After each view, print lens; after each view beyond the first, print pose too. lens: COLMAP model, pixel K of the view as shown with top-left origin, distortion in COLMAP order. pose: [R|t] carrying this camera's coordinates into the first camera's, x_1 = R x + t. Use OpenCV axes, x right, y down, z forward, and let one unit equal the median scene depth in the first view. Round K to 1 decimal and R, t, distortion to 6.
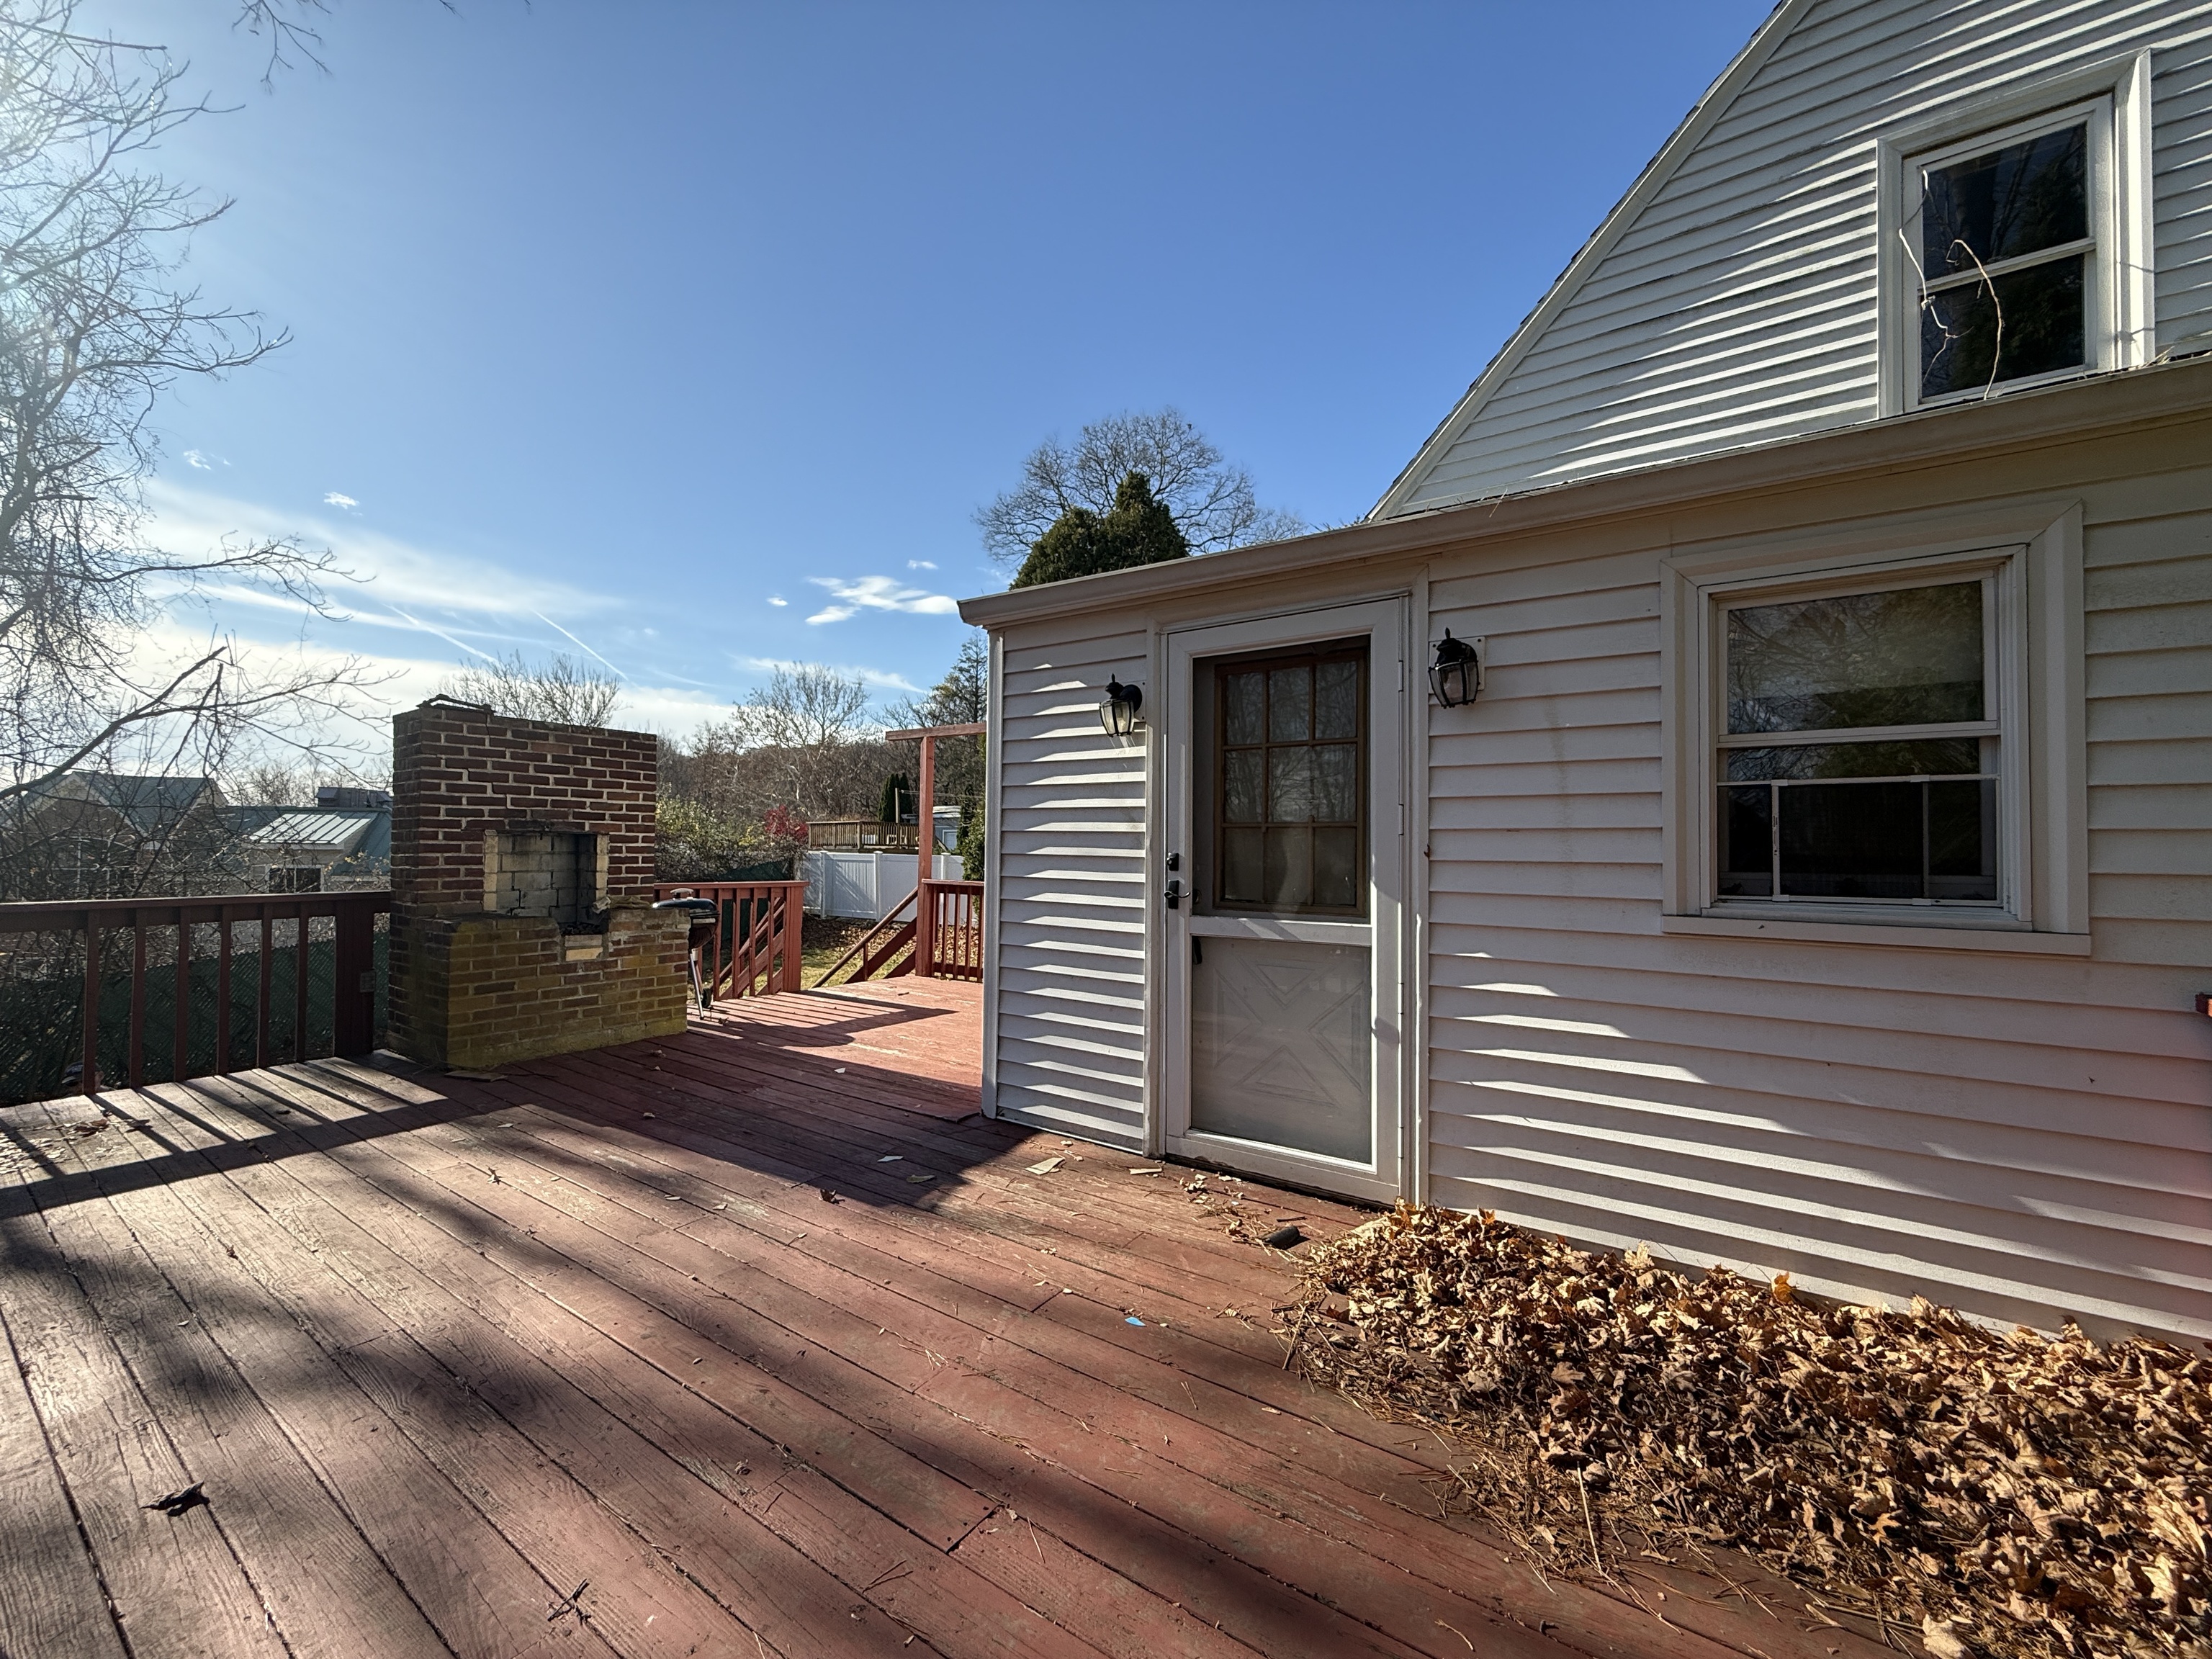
lens RADIAL K [[864.2, 0, 1113.4], [0, 864.2, 835.1], [0, 0, 1]] dist [-0.010699, 0.000065]
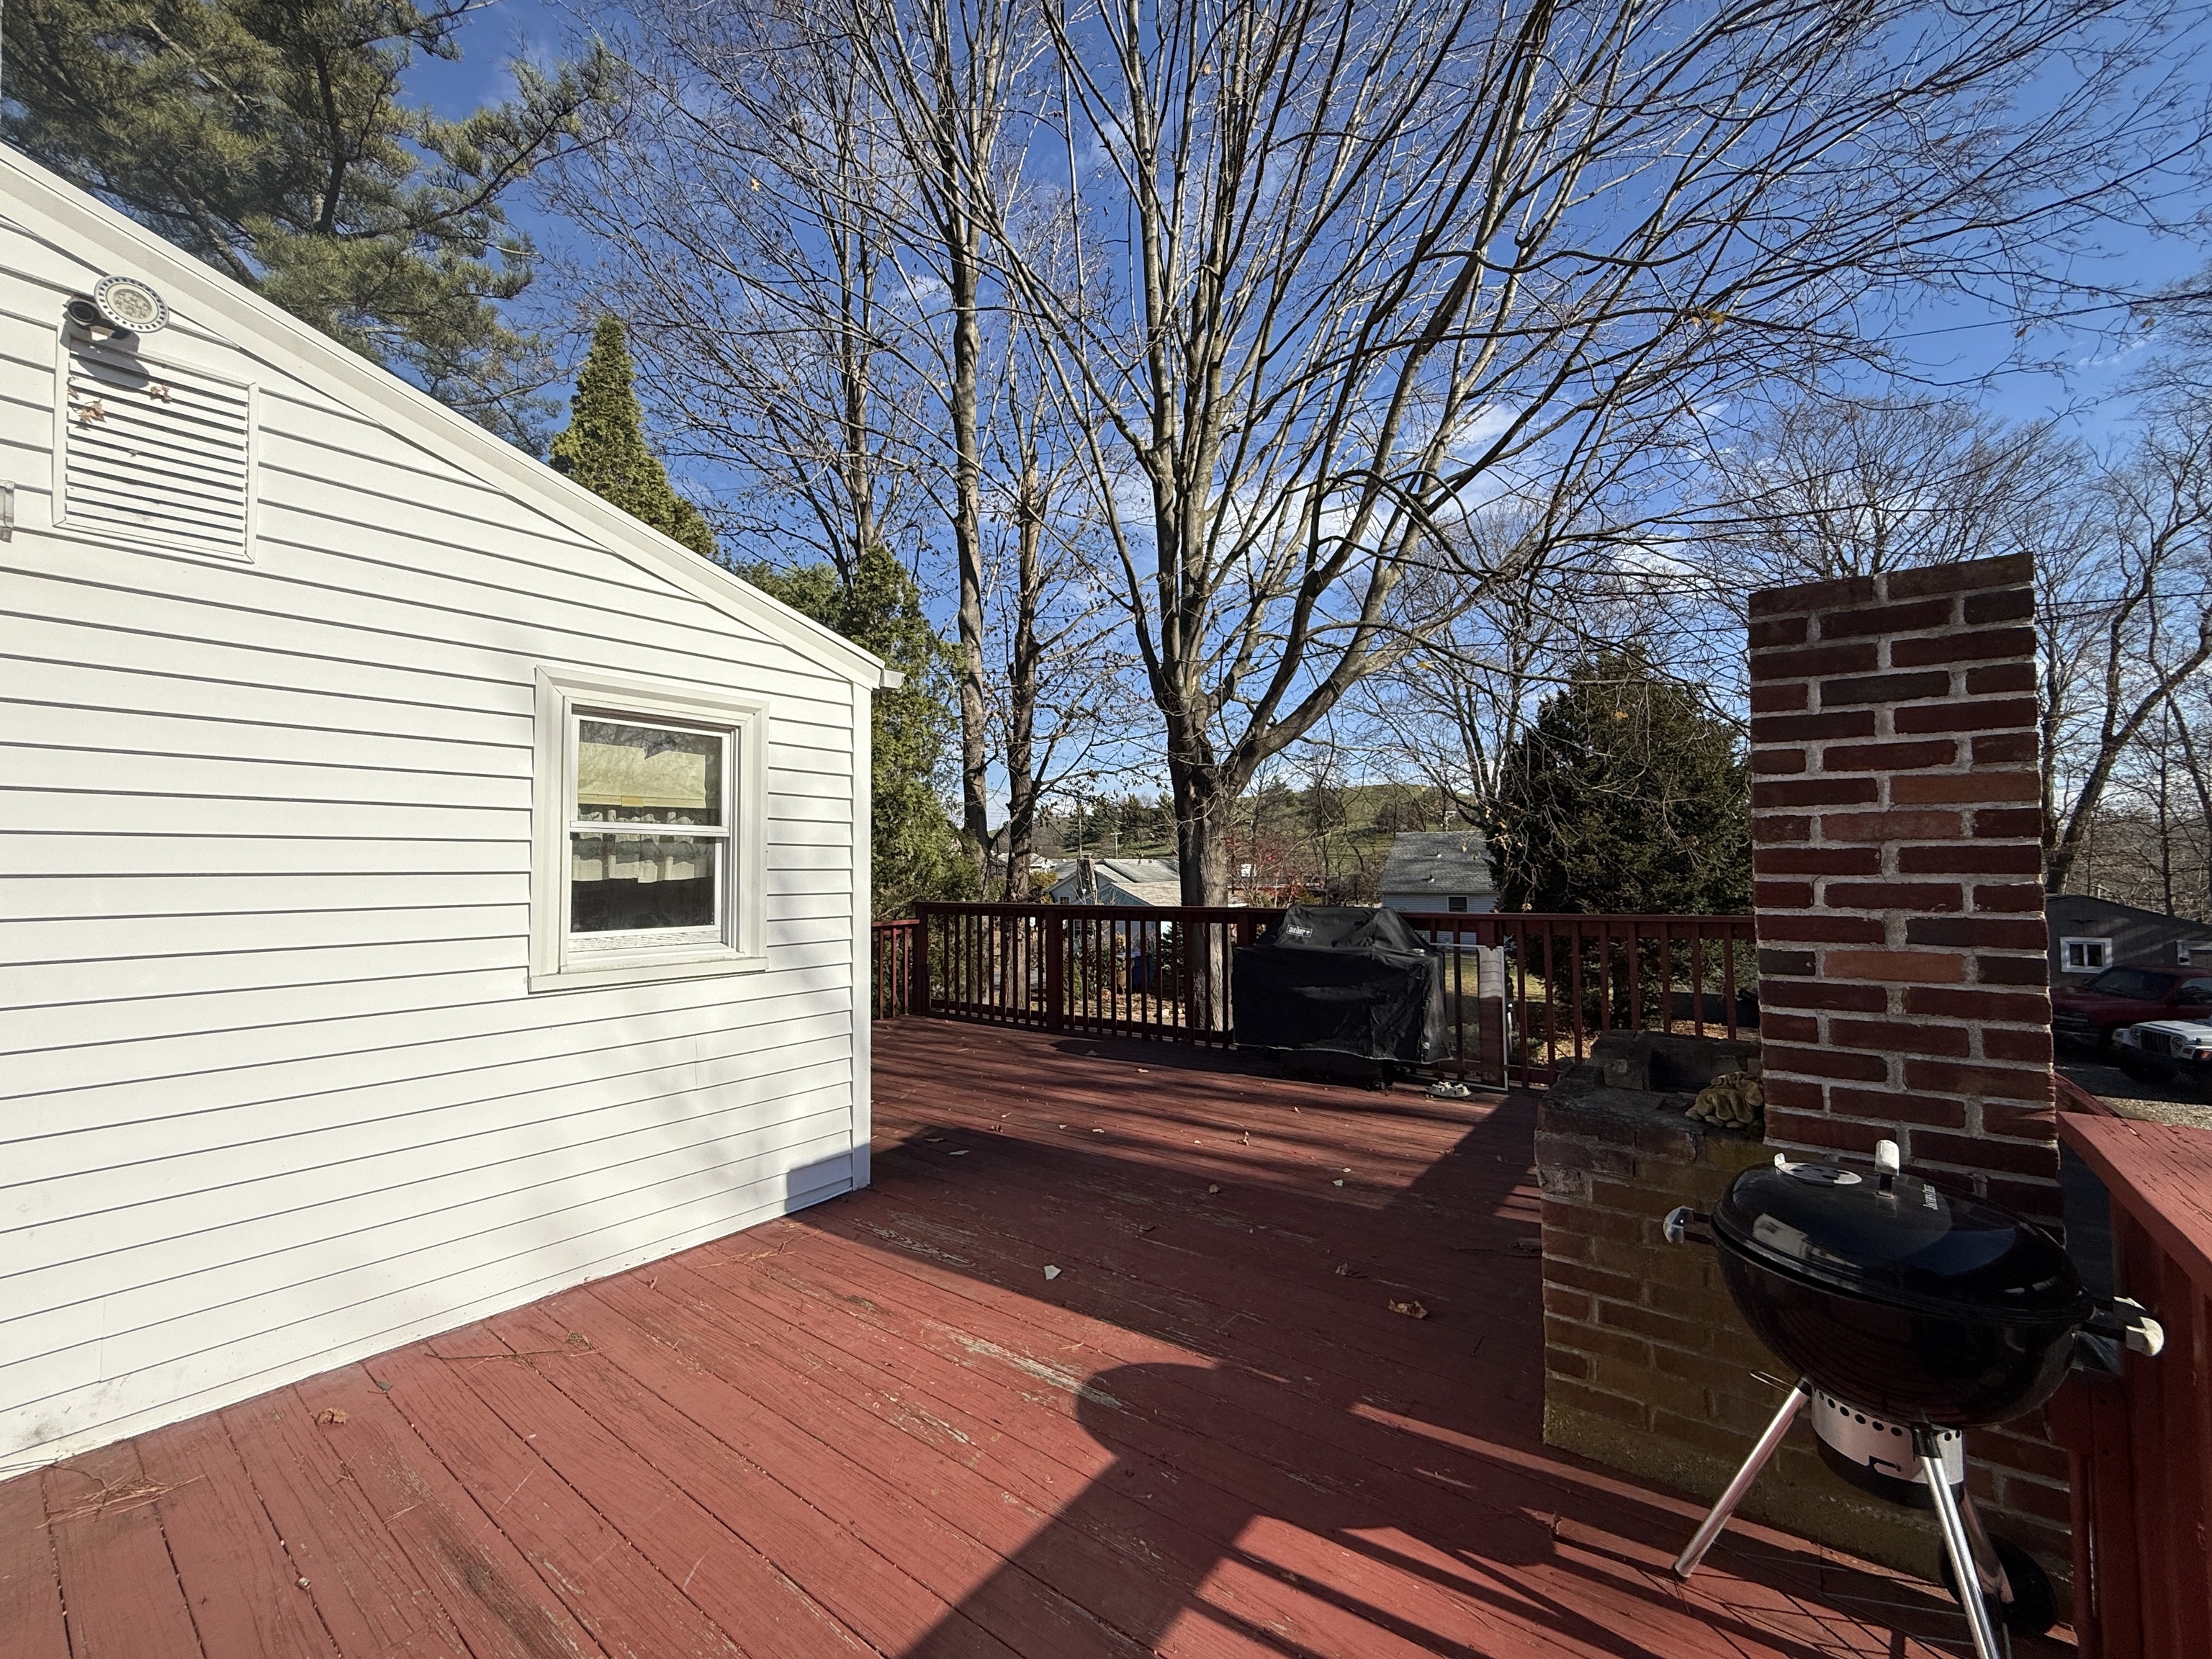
lens RADIAL K [[886.9, 0, 1104.7], [0, 886.9, 831.5], [0, 0, 1]] dist [0.000735, 0.000289]
pose [[-0.998820, 0.003745, 0.048420, -0.648682], [0.000978, 0.998372, -0.057029, -0.020867], [-0.048555, -0.056914, -0.997198, 2.787693]]
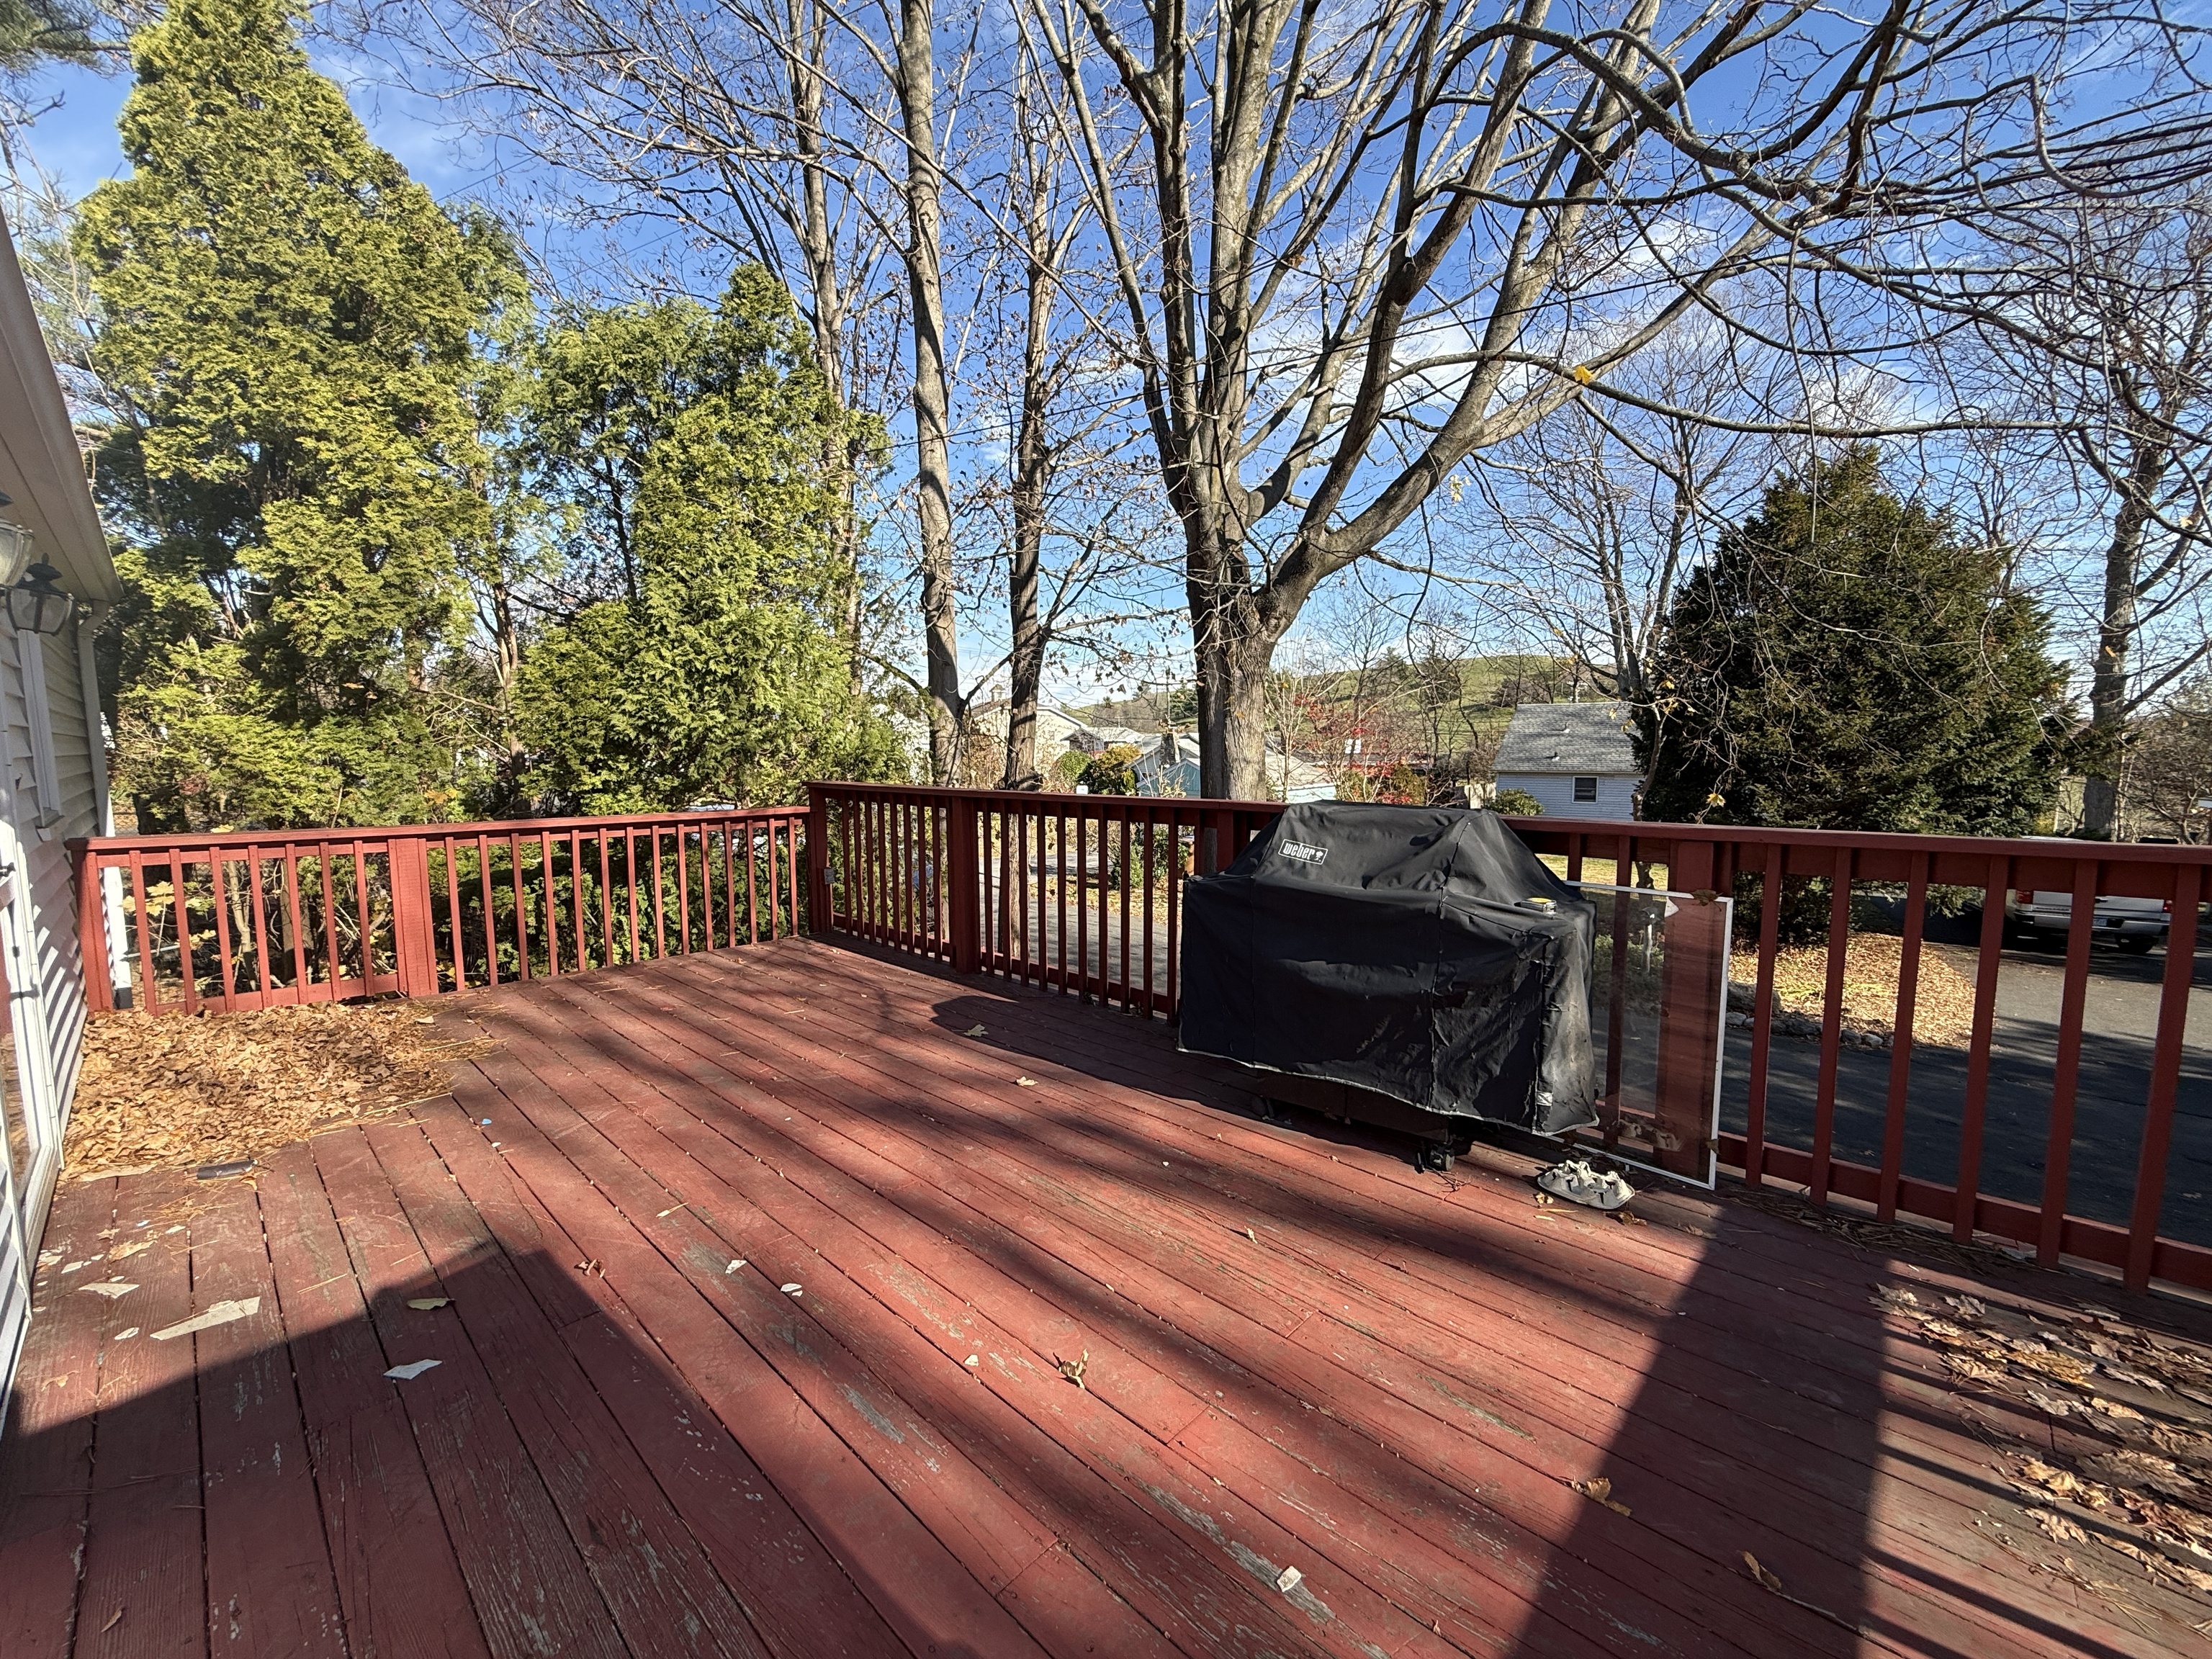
lens RADIAL K [[886.9, 0, 1104.7], [0, 886.9, 831.5], [0, 0, 1]] dist [0.000735, 0.000289]
pose [[-0.986596, -0.020466, 0.161895, -0.943210], [-0.007030, 0.996514, 0.083131, -0.018802], [-0.163032, 0.080879, -0.983300, 1.763142]]
